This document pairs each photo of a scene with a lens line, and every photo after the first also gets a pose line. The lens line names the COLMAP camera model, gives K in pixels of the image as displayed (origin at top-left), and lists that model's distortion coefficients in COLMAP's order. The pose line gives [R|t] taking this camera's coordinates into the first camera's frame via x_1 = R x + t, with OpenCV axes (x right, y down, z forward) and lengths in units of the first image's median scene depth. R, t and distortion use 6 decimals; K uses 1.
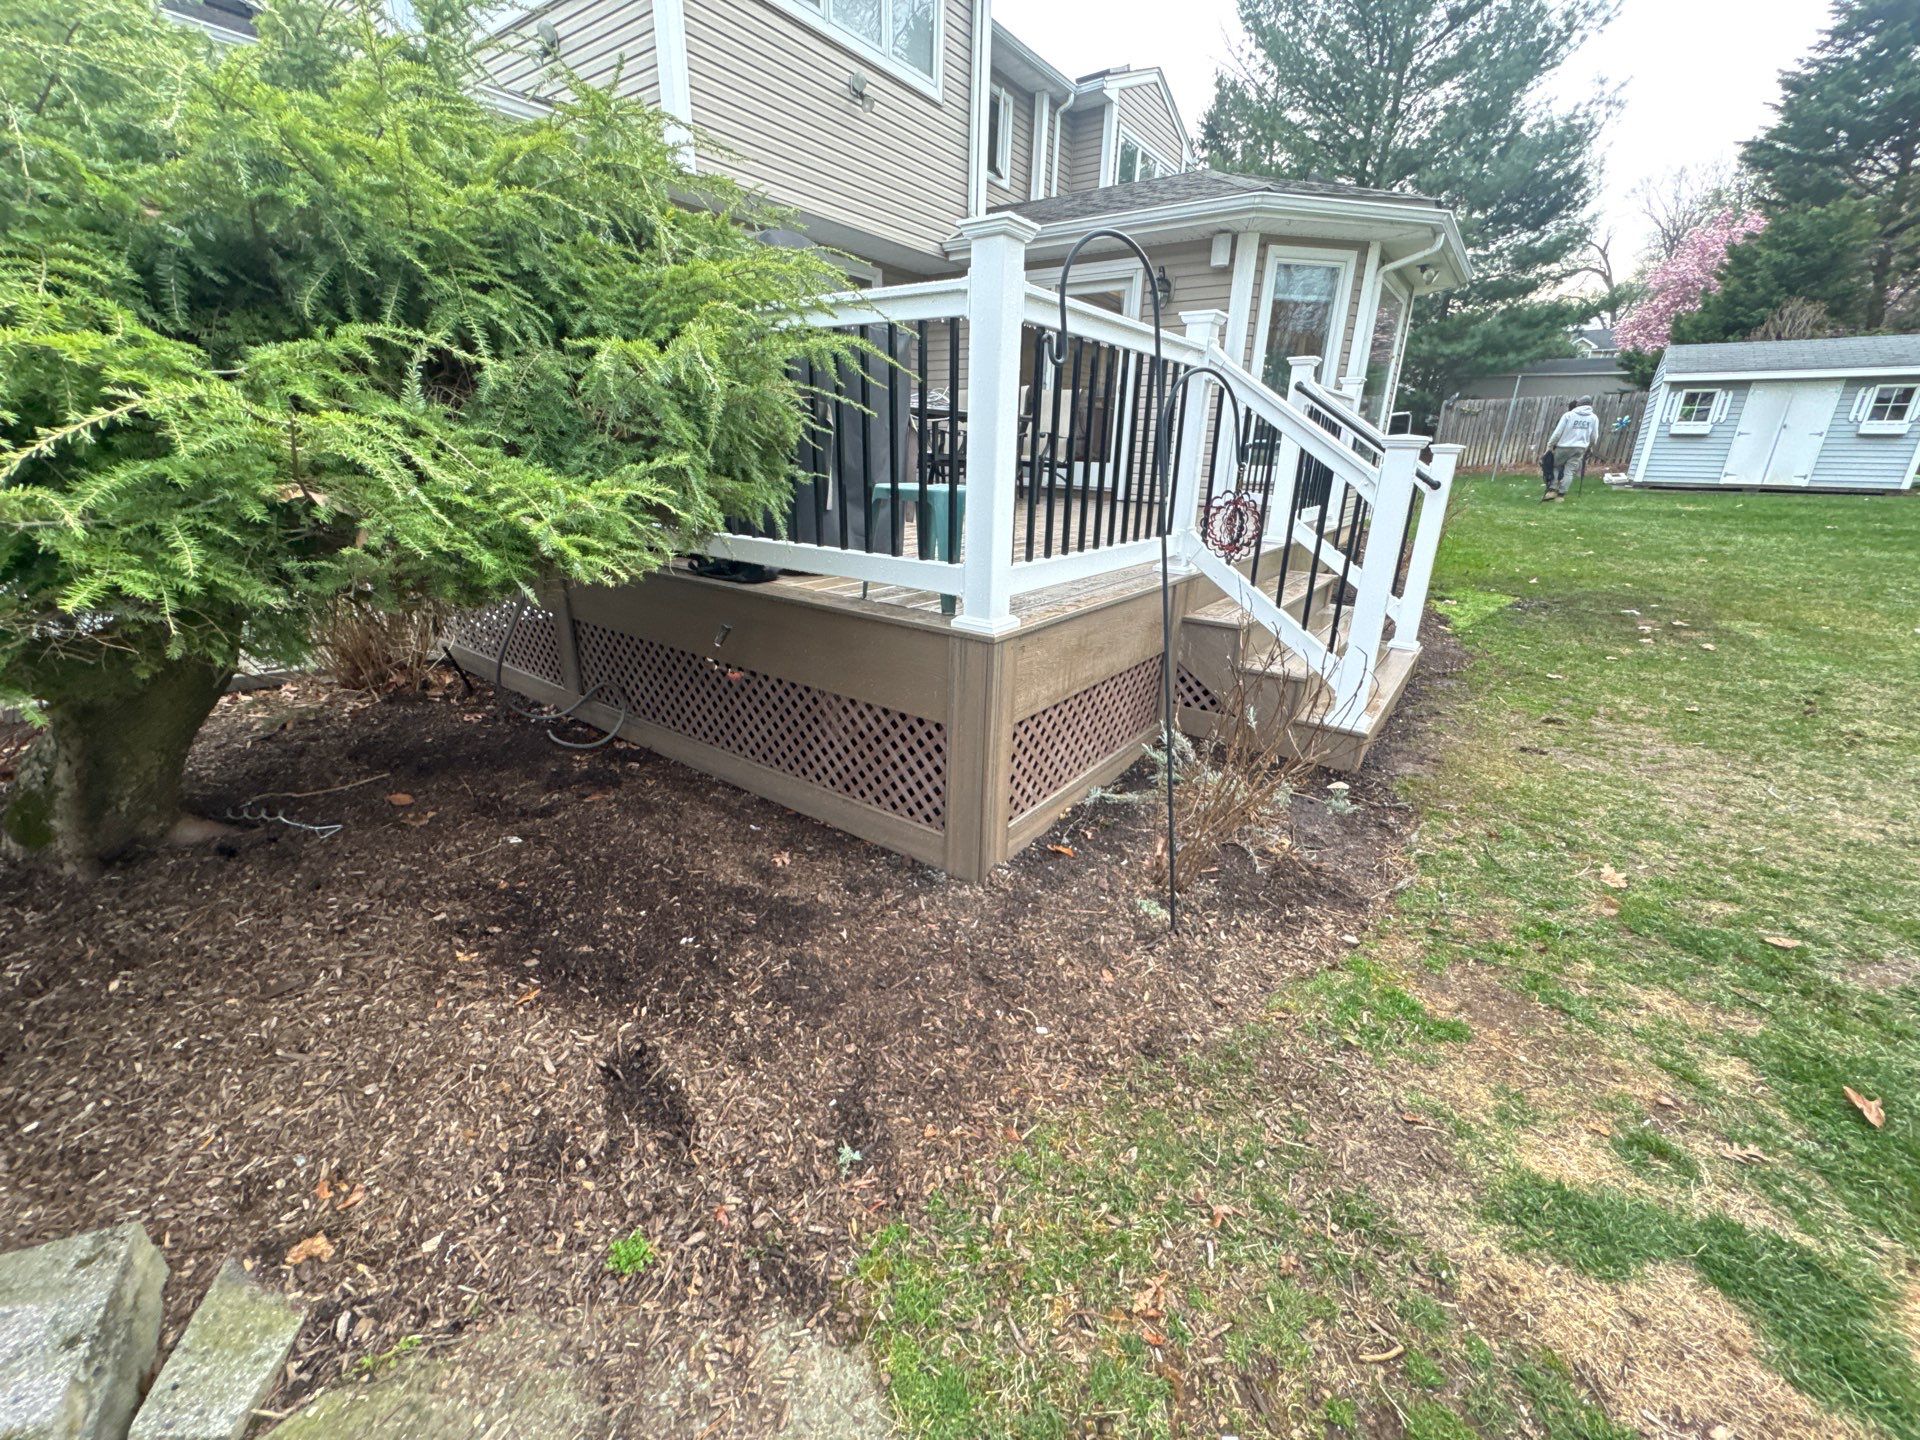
lens RADIAL K [[767.8, 0, 956.6], [0, 767.8, 712.0], [0, 0, 1]] dist [-0.006593, 0.003150]
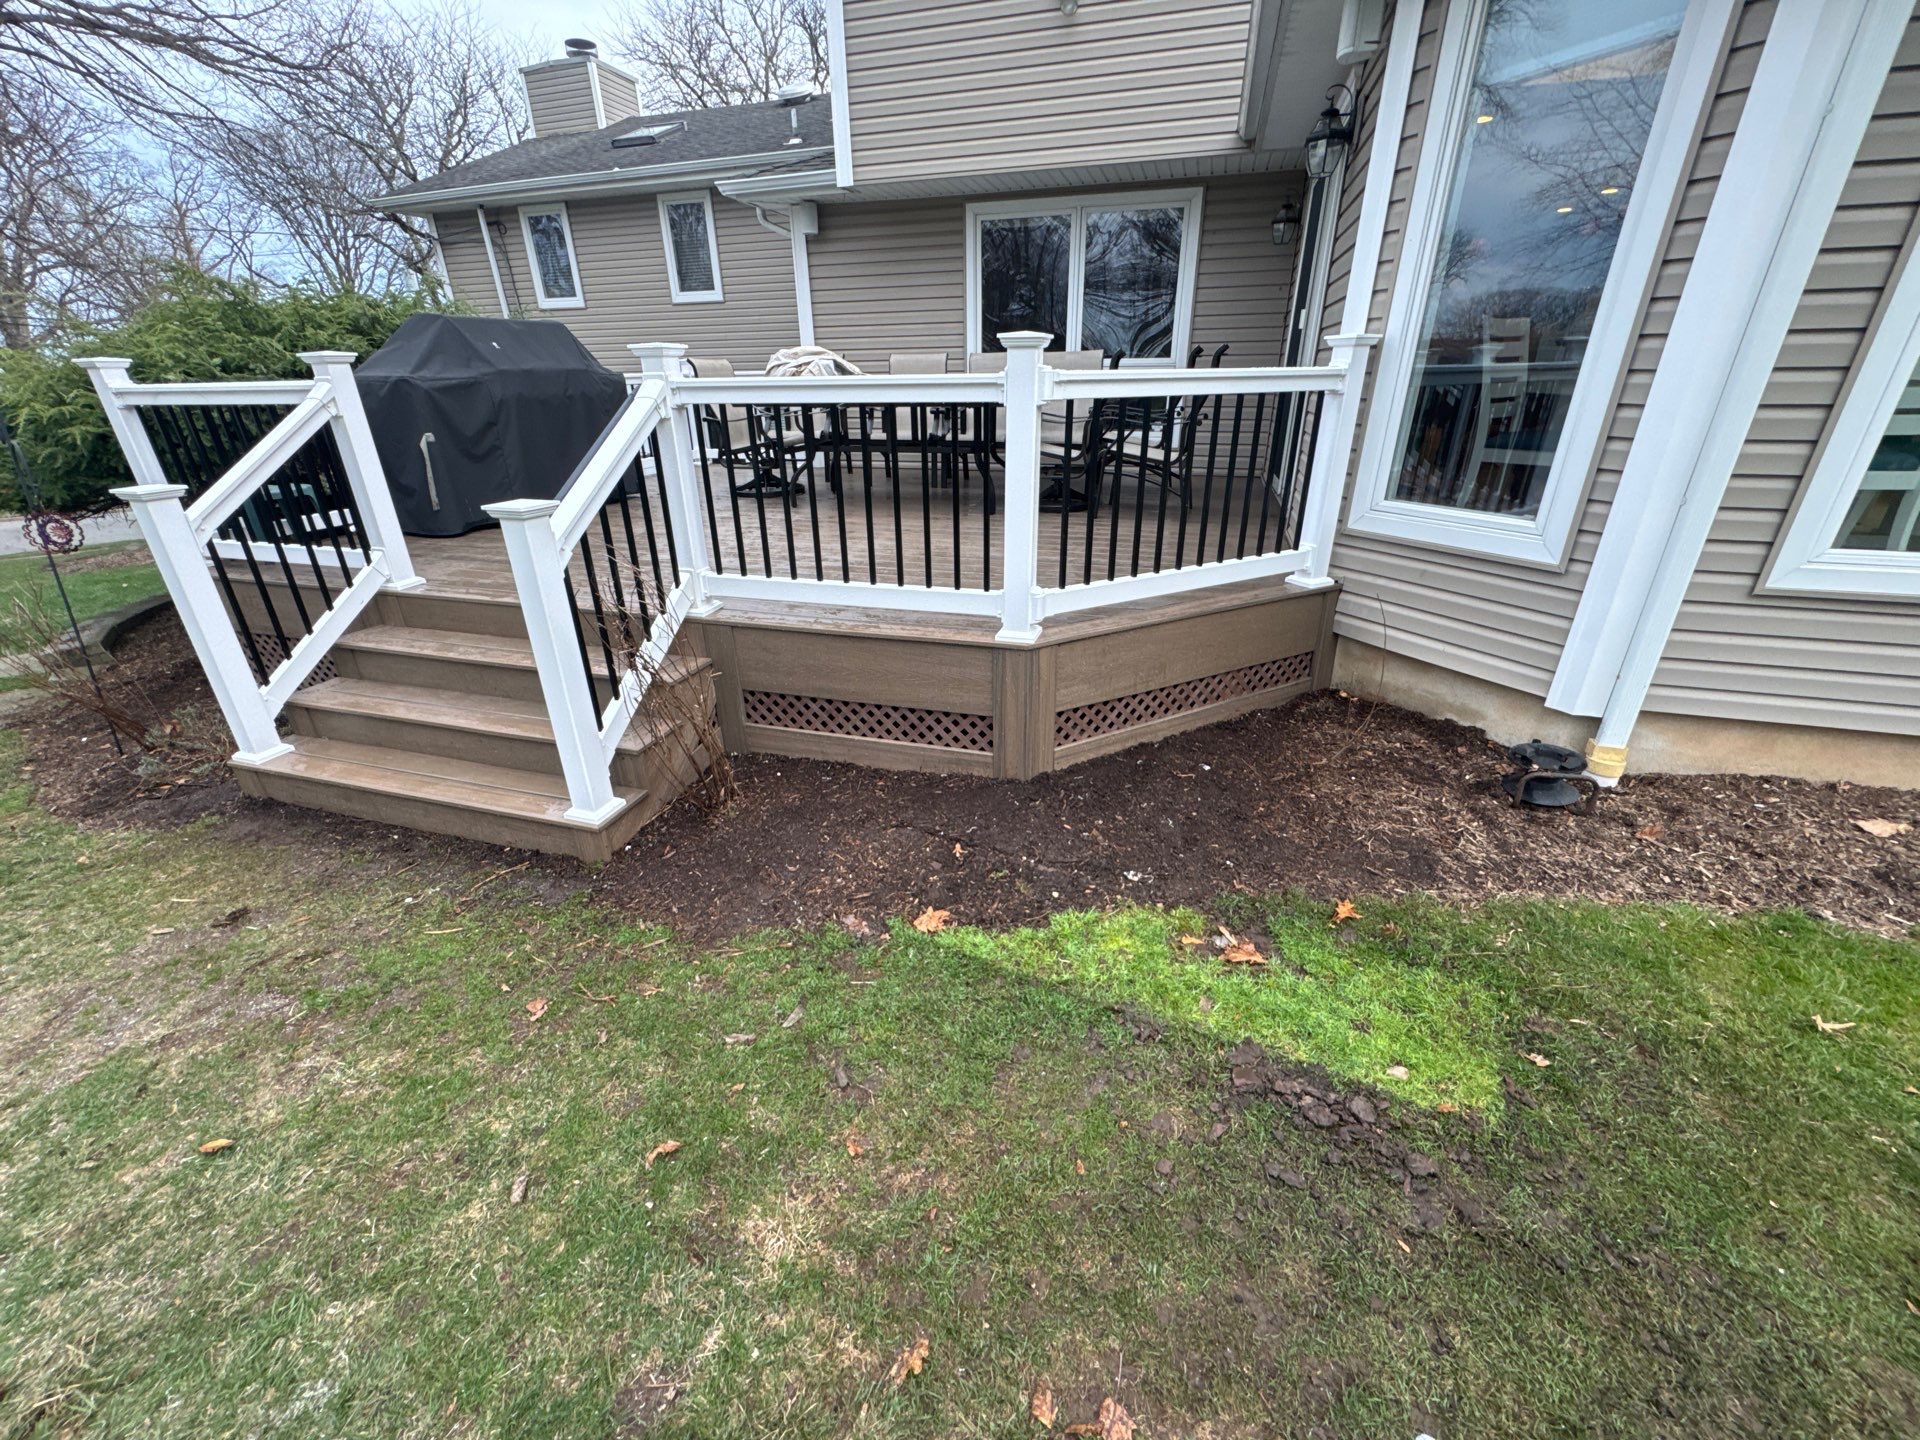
lens RADIAL K [[767.8, 0, 956.6], [0, 767.8, 712.0], [0, 0, 1]] dist [-0.006593, 0.003150]
pose [[0.329124, 0.359638, -0.873119, 2.723587], [-0.291443, 0.918180, 0.268339, -0.942675], [0.898186, 0.166148, 0.407010, 2.257088]]
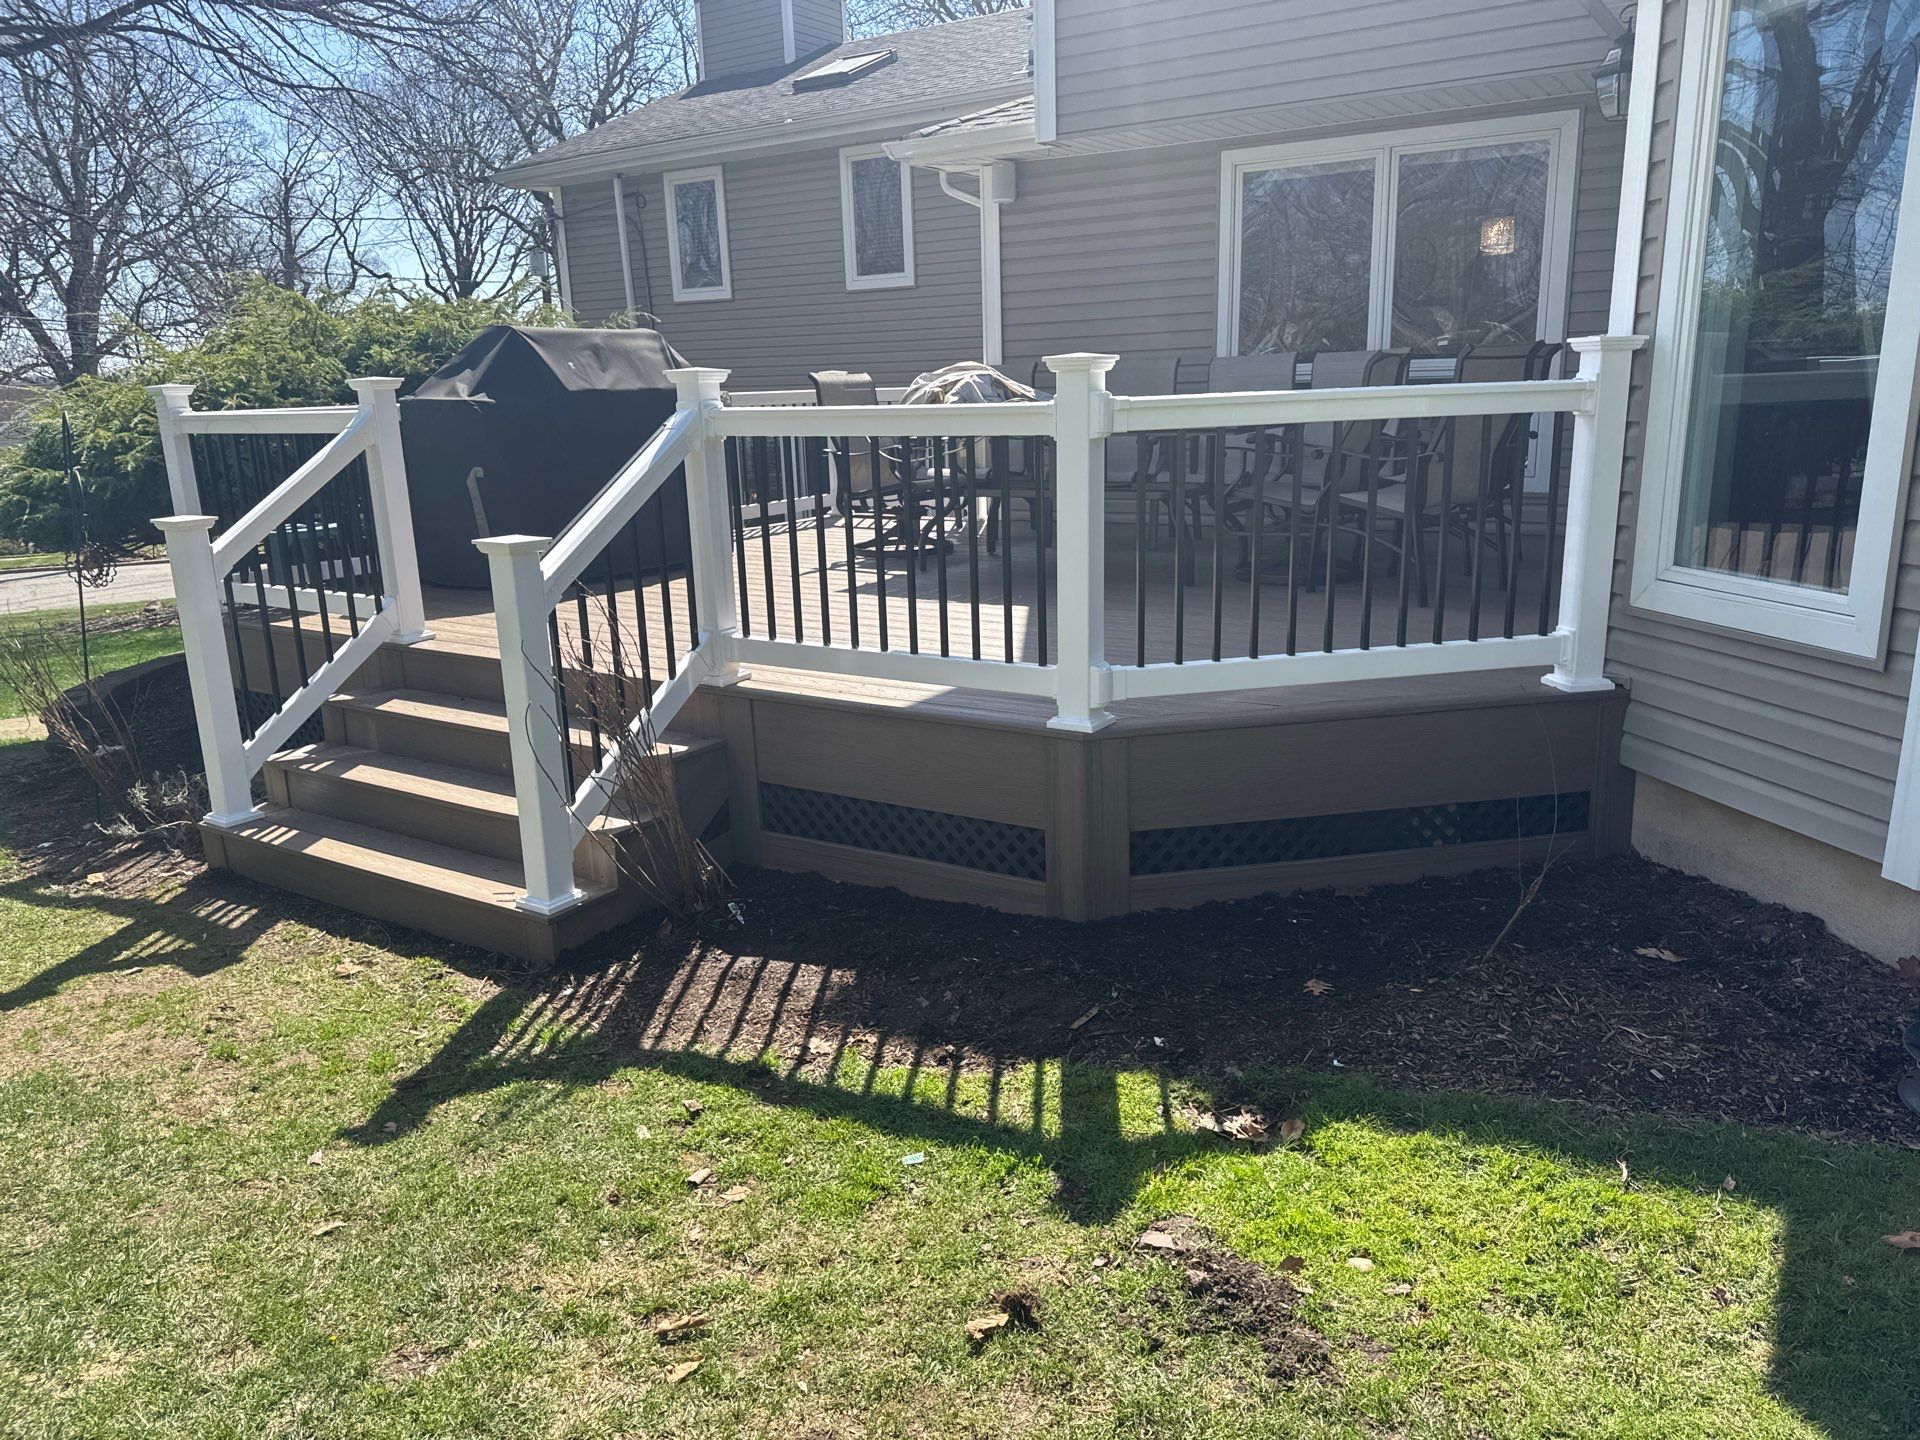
lens RADIAL K [[1359.4, 0, 965.7], [0, 1359.4, 728.9], [0, 0, 1]] dist [0.000172, -0.007161]
pose [[0.060594, 0.223643, -0.972786, 3.328215], [-0.301723, 0.933089, 0.195723, -1.044872], [0.951468, 0.281652, 0.124018, 2.535913]]
